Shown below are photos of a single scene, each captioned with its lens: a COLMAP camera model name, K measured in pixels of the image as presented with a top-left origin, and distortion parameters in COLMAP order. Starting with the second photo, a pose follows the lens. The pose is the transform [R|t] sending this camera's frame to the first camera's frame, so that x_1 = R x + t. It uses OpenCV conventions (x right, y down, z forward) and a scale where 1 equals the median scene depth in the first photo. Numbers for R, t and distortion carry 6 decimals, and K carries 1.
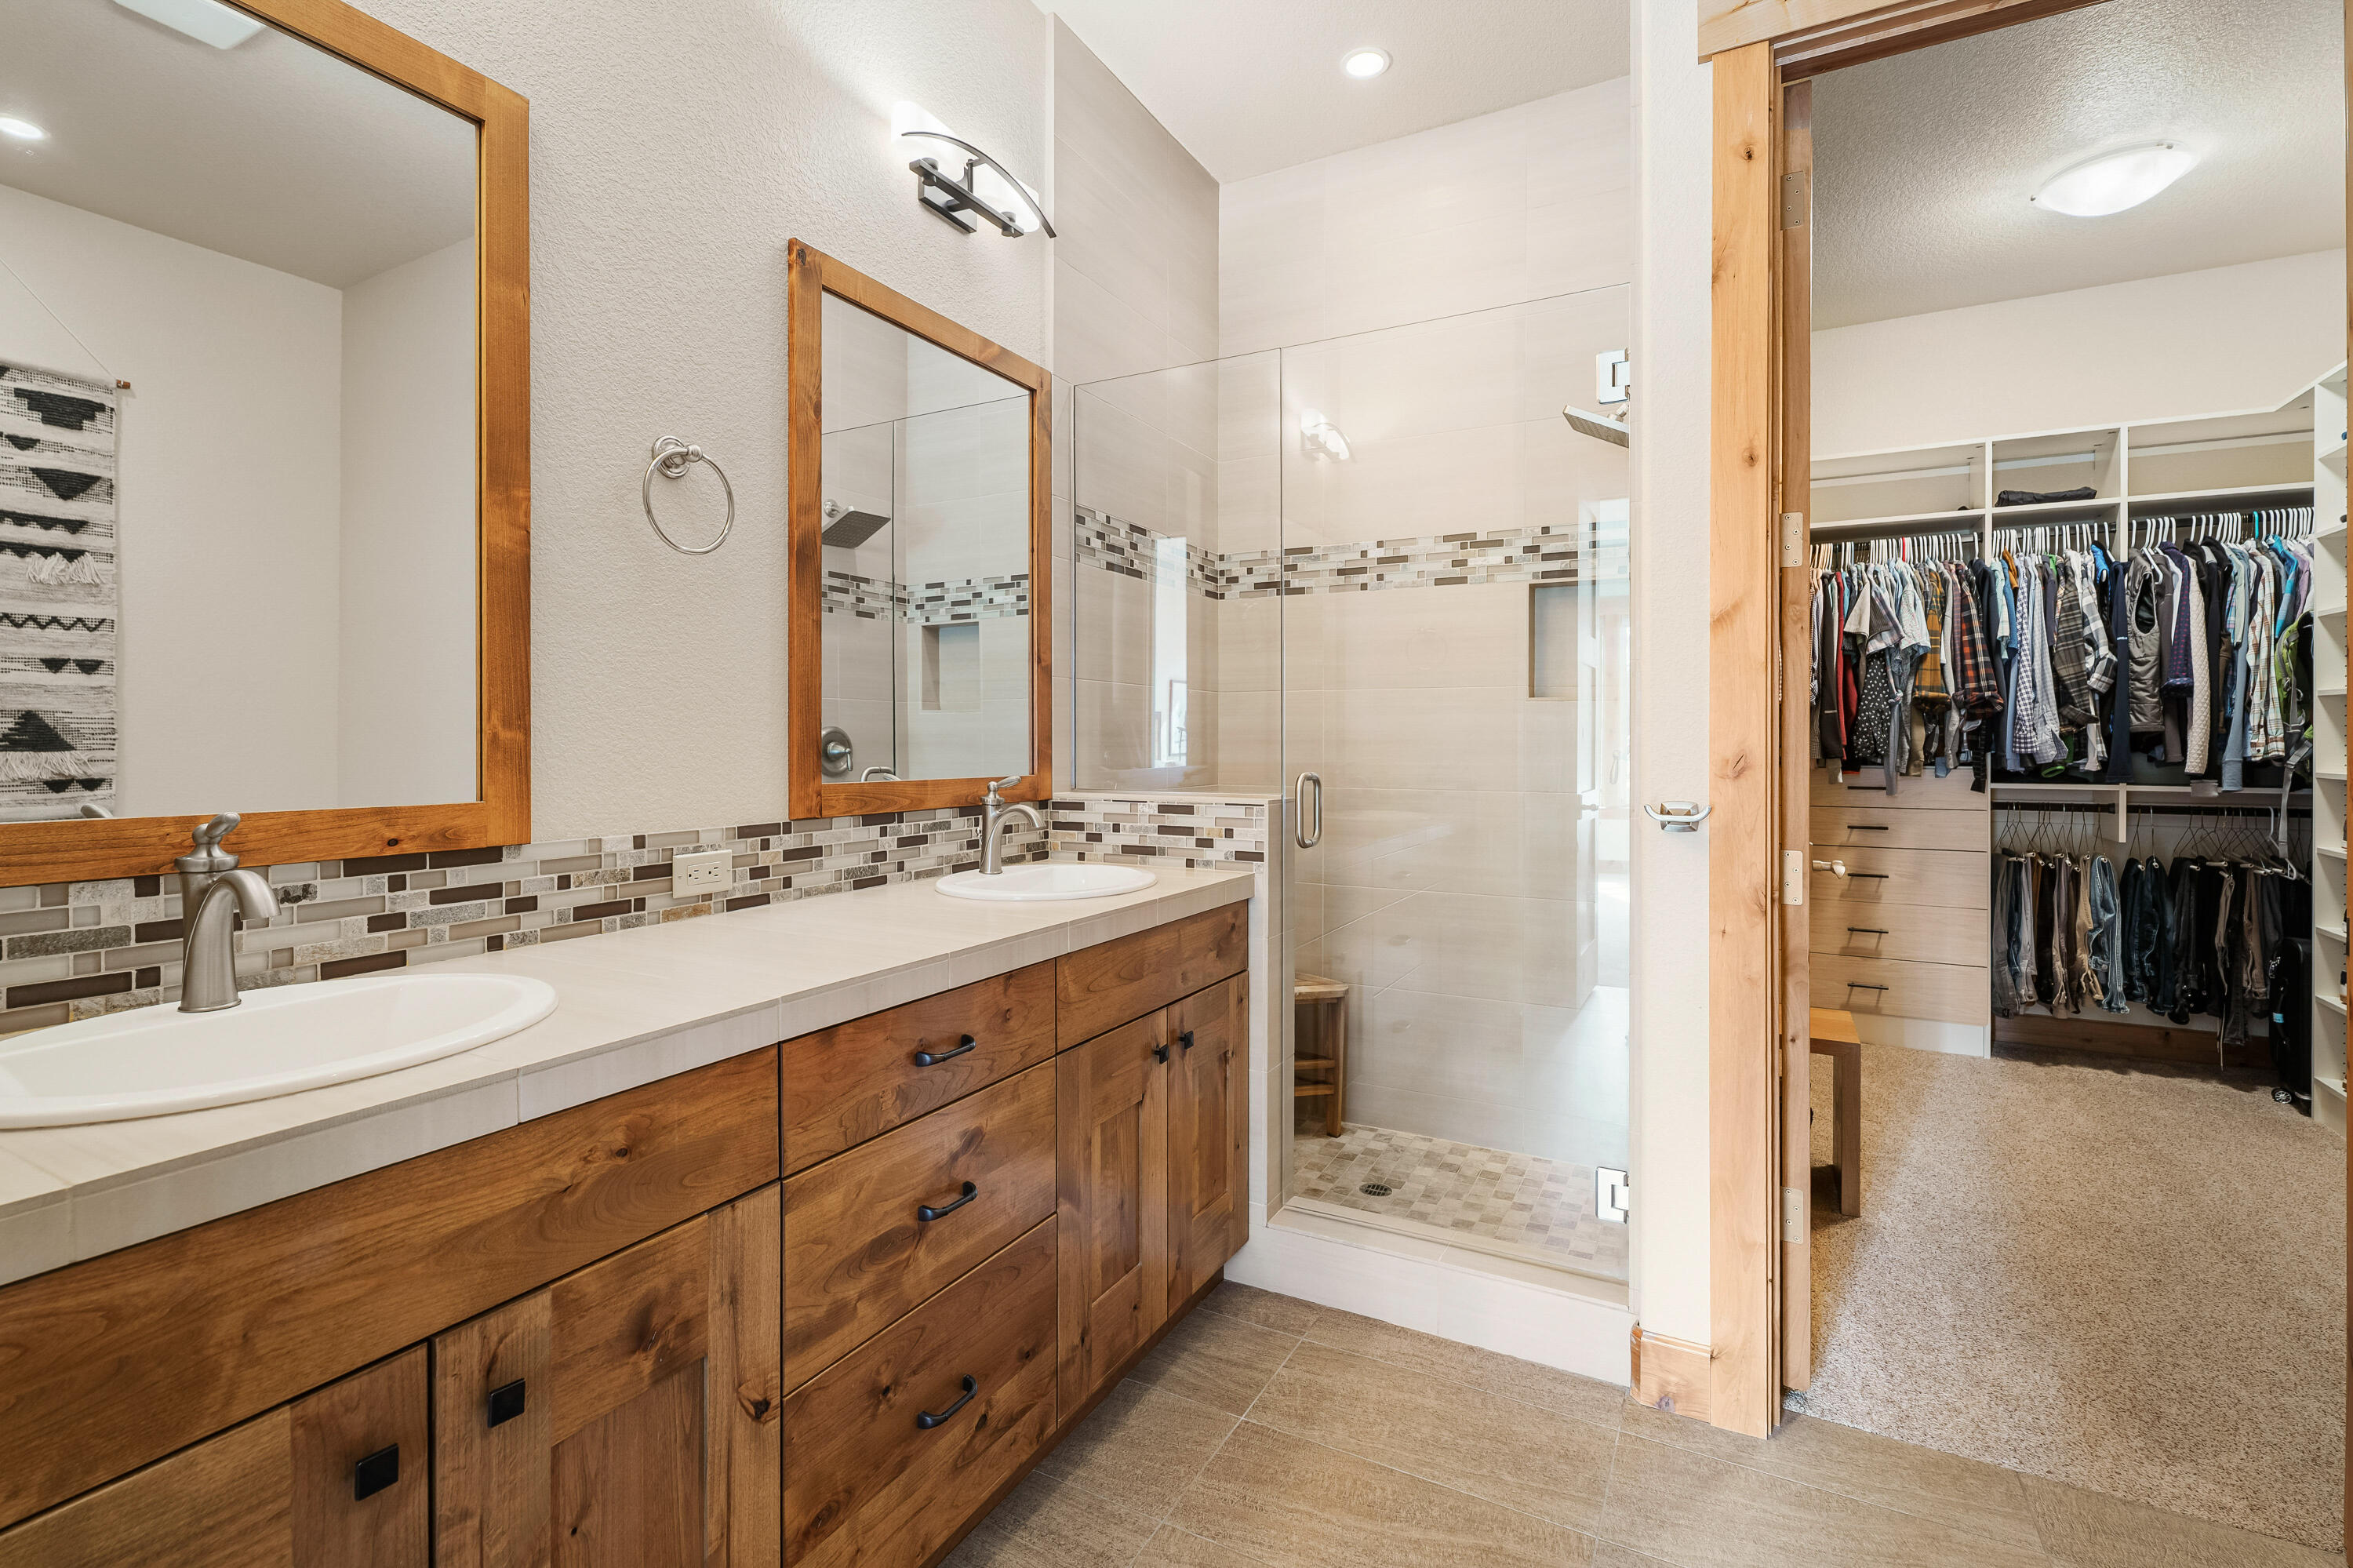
lens RADIAL K [[1073.8, 0, 1207.1], [0, 1073.8, 738.0], [0, 0, 1]] dist [0.005661, -0.002140]
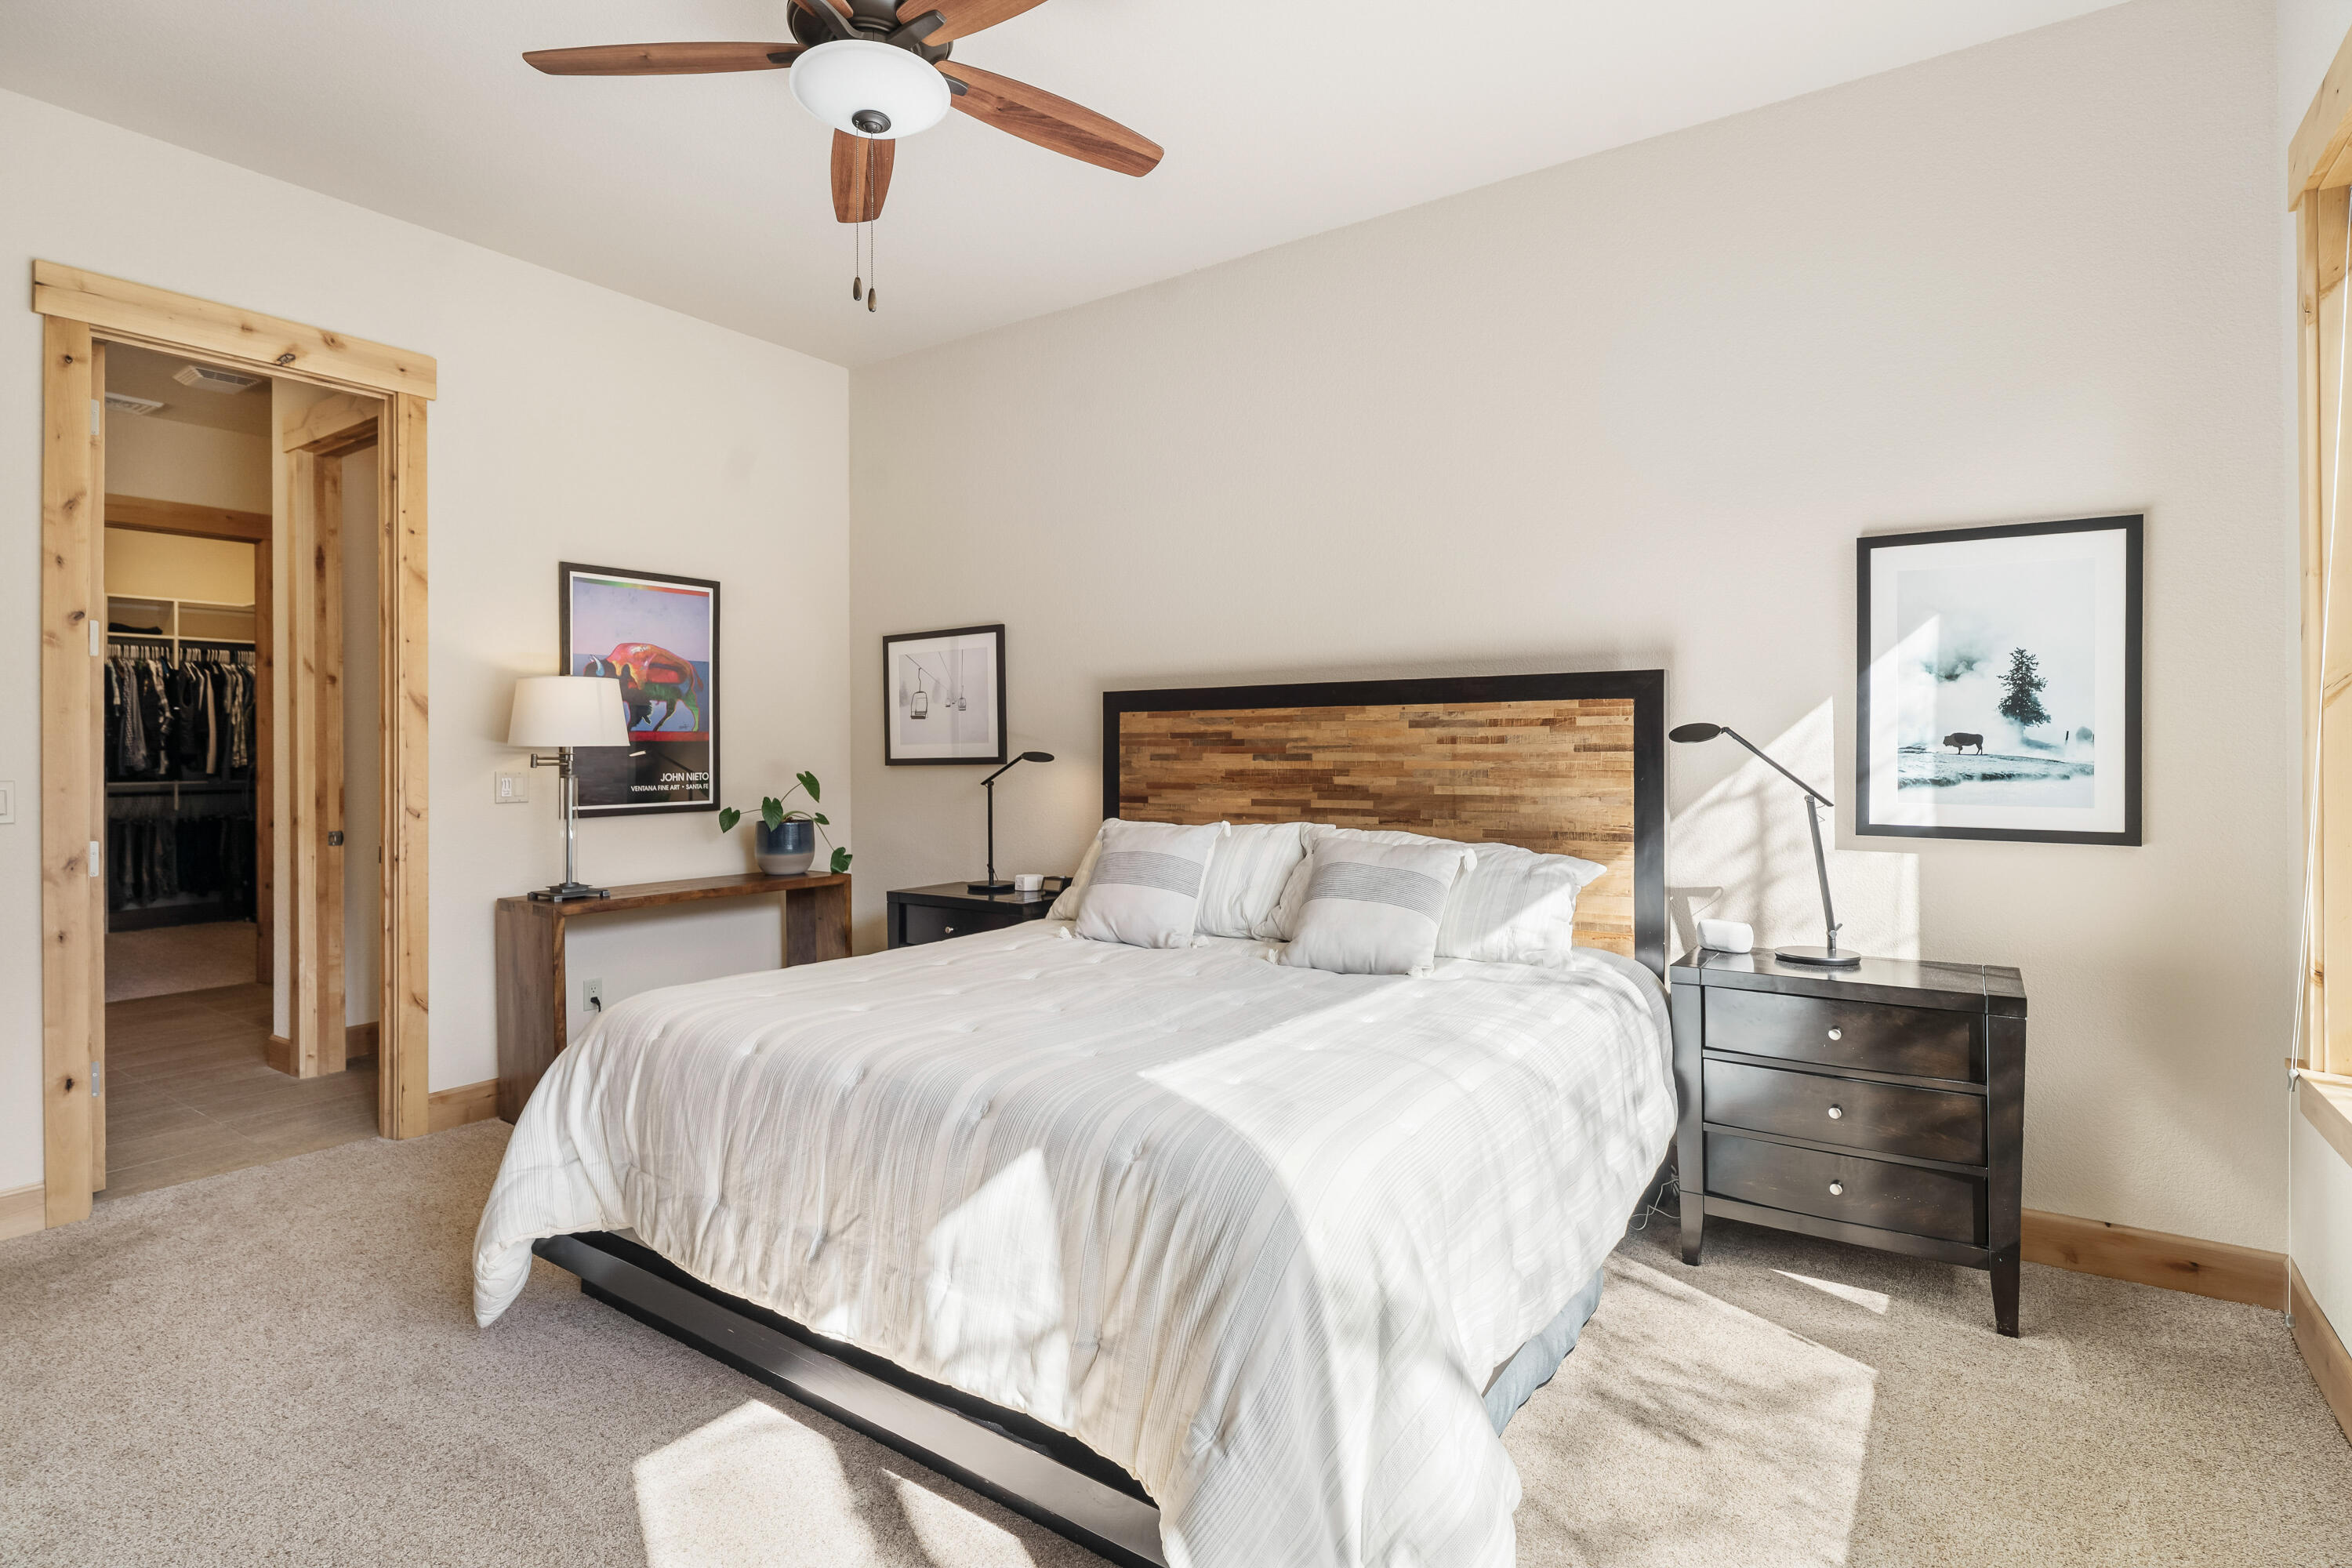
lens RADIAL K [[1169.5, 0, 1123.8], [0, 1169.5, 745.0], [0, 0, 1]] dist [-0.005876, -0.000392]
pose [[0.143821, 0.002924, 0.989599, -1.044105], [0.008865, 0.999952, -0.004243, 0.001672], [-0.989564, 0.009383, 0.143788, -1.058254]]
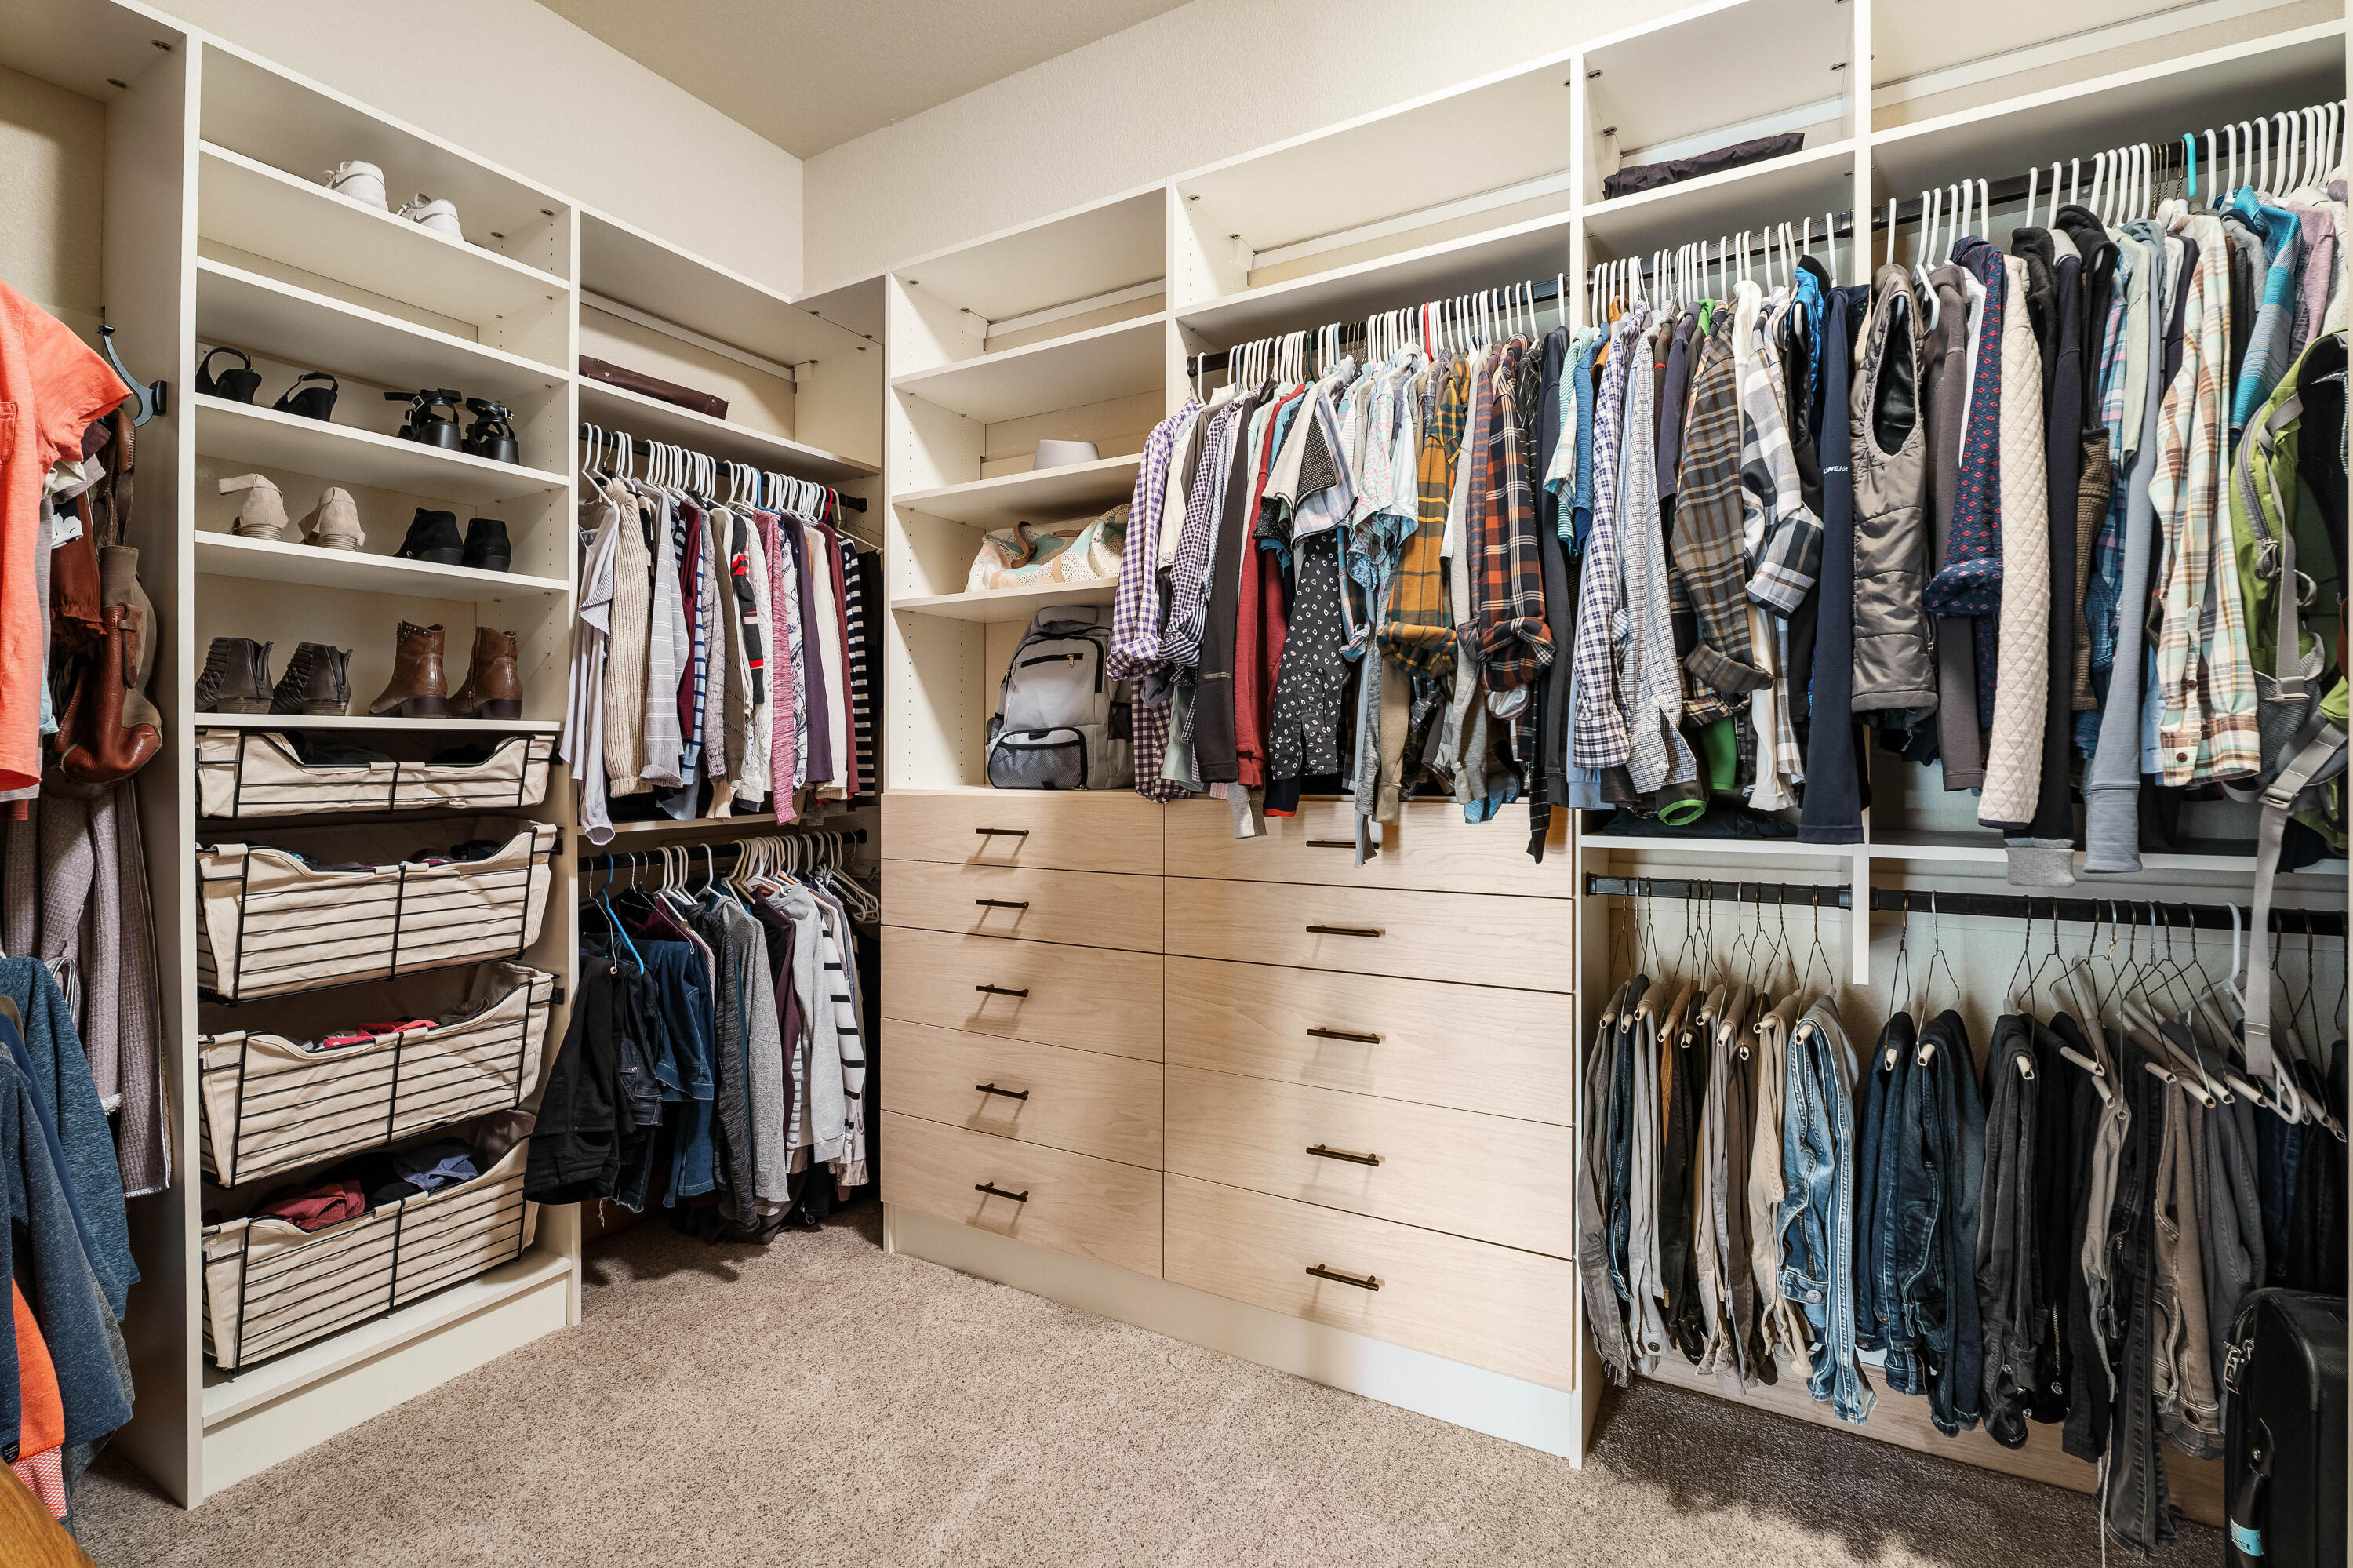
lens RADIAL K [[1073.8, 0, 1159.0], [0, 1073.8, 757.1], [0, 0, 1]] dist [0.005661, -0.002140]
pose [[0.999551, -0.005165, -0.029521, 0.611758], [0.005180, 0.999987, 0.000406, 0.009341], [0.029519, -0.000559, 0.999564, 0.600290]]
